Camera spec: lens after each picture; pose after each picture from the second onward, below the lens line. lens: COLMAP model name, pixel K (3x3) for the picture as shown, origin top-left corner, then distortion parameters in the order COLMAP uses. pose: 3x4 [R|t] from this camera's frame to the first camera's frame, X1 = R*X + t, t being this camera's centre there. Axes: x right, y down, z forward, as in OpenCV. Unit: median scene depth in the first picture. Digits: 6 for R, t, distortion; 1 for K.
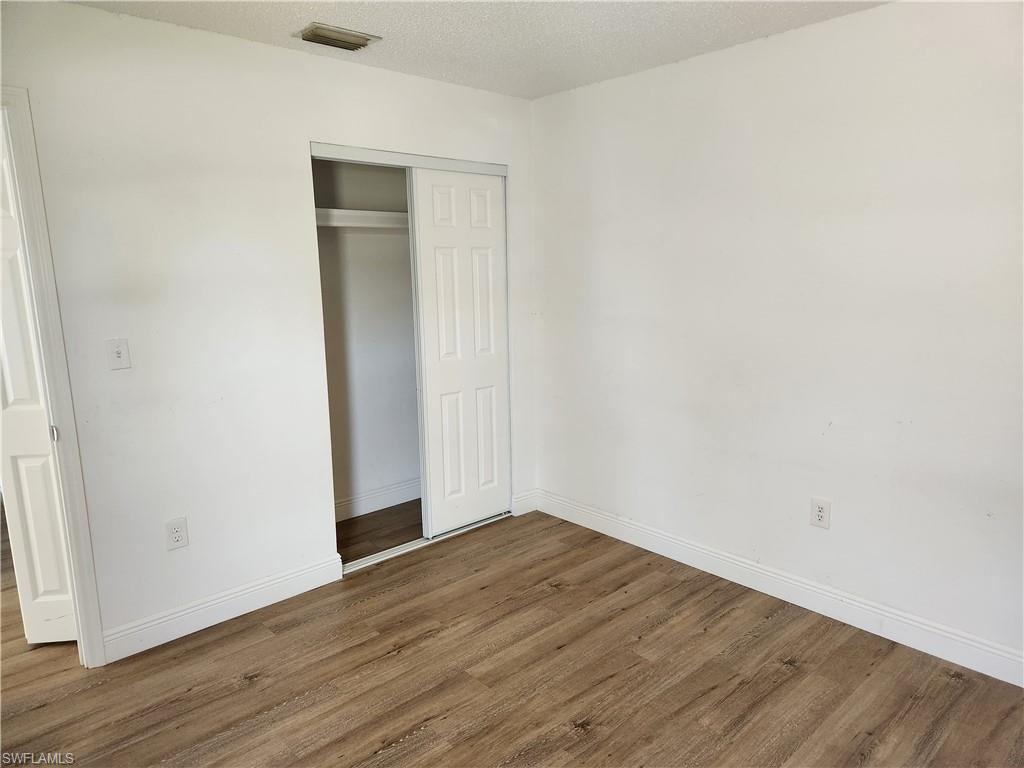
lens RADIAL K [[688.4, 0, 512.0], [0, 688.4, 384.0], [0, 0, 1]] dist [0.088138, -0.063168]
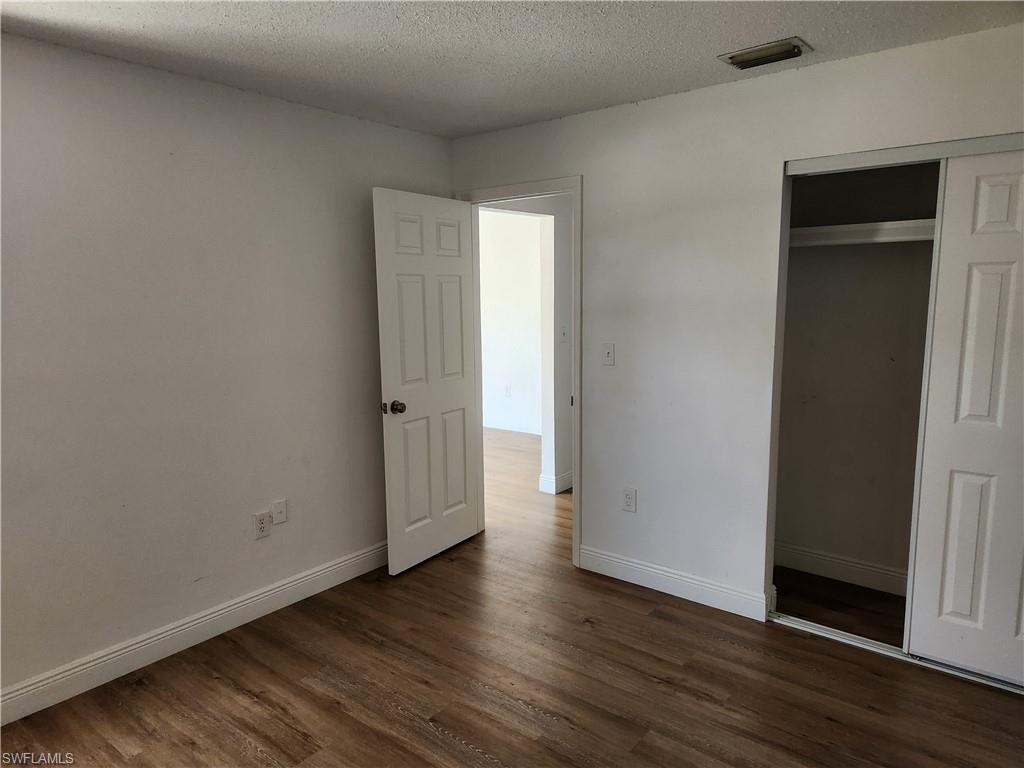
lens RADIAL K [[688.4, 0, 512.0], [0, 688.4, 384.0], [0, 0, 1]] dist [0.088138, -0.063168]
pose [[0.146193, 0.148241, -0.978086, 0.665272], [-0.165781, 0.978398, 0.123510, -0.107706], [0.975266, 0.144092, 0.167611, 0.535703]]
